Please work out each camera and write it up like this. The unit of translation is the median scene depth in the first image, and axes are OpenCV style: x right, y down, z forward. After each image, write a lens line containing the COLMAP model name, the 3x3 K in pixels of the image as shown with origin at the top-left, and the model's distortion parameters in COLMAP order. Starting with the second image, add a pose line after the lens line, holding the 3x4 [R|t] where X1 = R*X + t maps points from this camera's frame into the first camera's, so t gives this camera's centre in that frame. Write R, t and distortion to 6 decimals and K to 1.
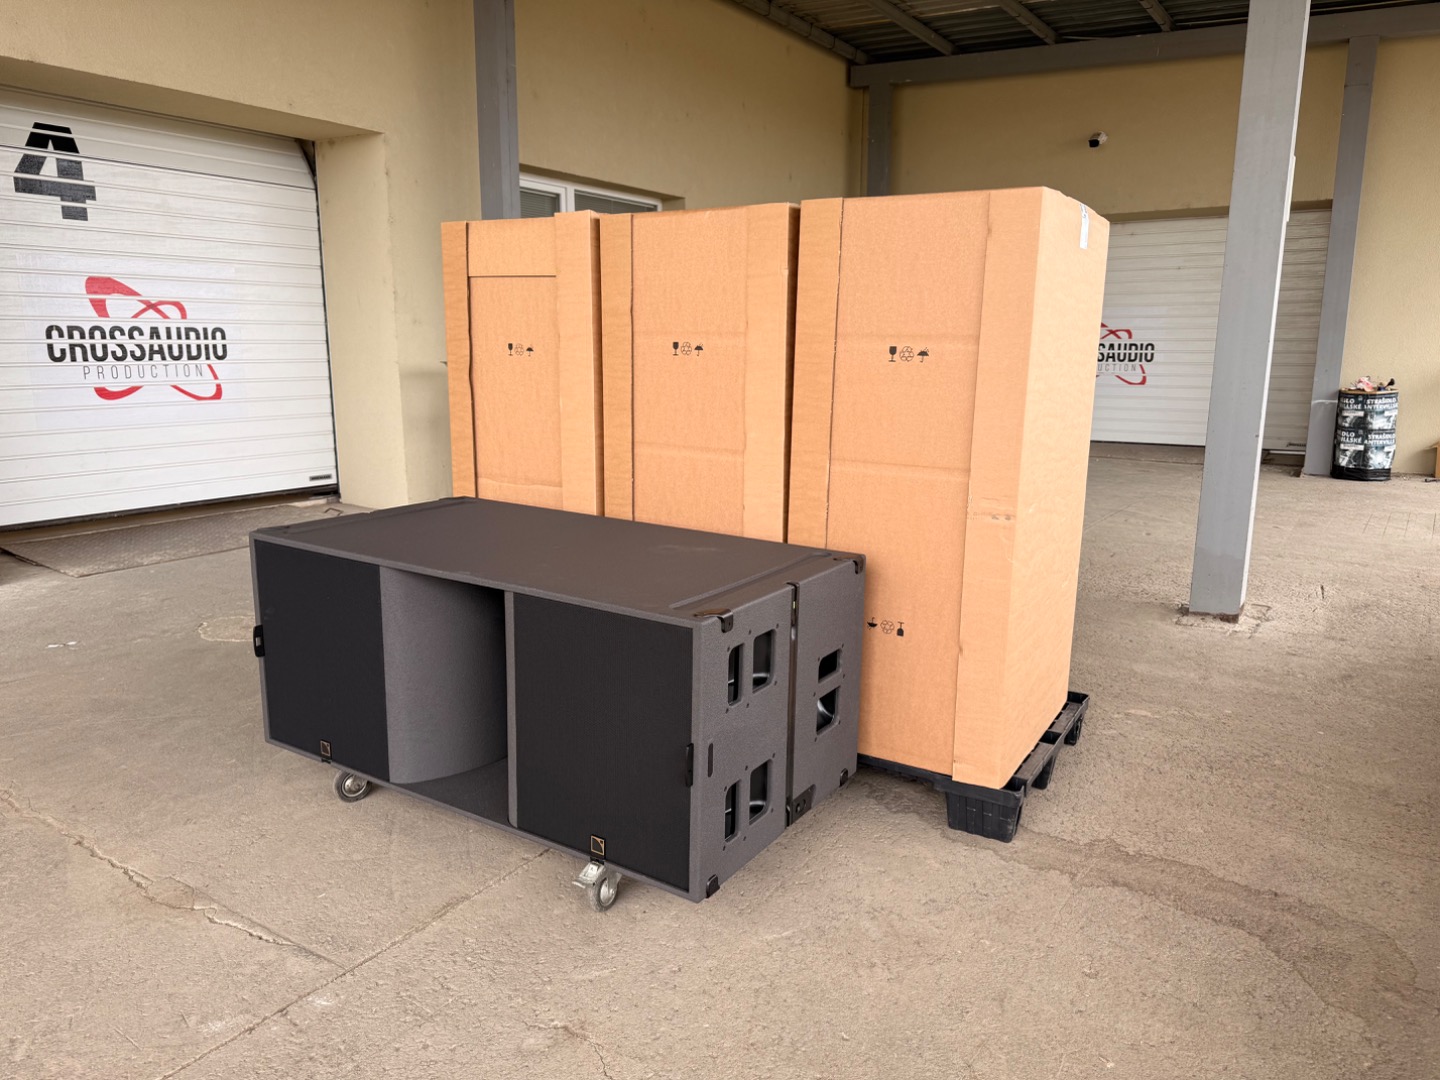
lens RADIAL K [[1016.3, 0, 730.5], [0, 1016.3, 546.0], [0, 0, 1]] dist [0.038592, -0.081438]
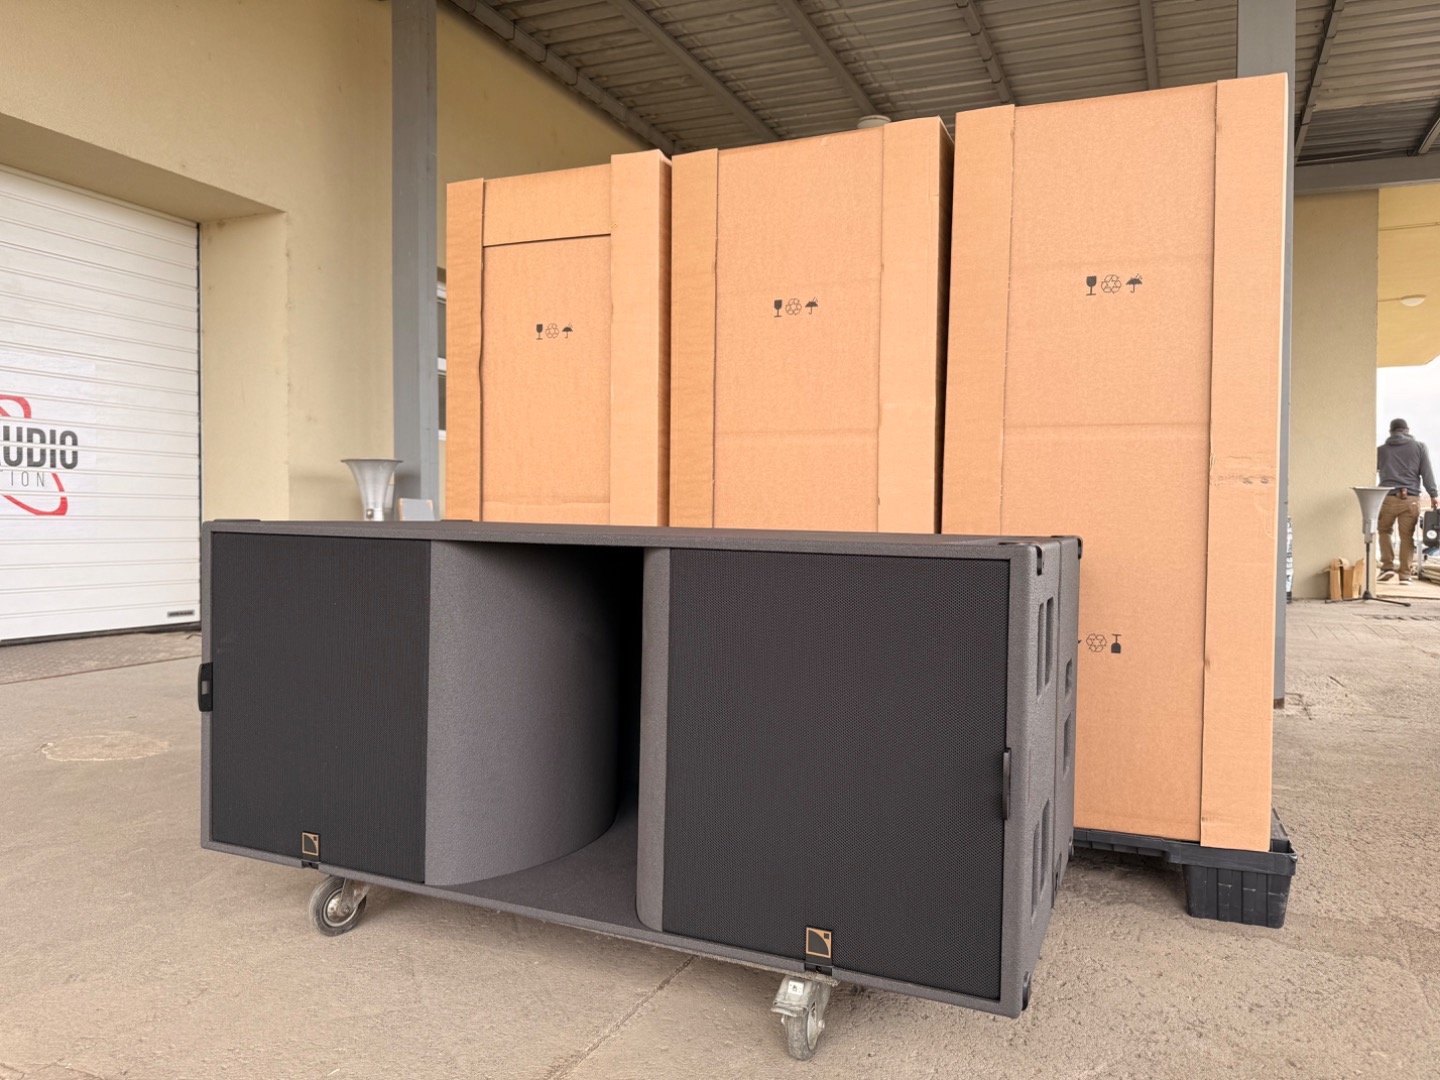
lens RADIAL K [[1021.6, 0, 720.0], [0, 1021.6, 540.0], [0, 0, 1]] dist [0.006813, -0.007806]
pose [[0.989339, -0.005242, 0.145536, -0.222233], [0.031254, 0.983709, -0.177031, 0.125735], [-0.142237, 0.179692, 0.973385, 0.276630]]
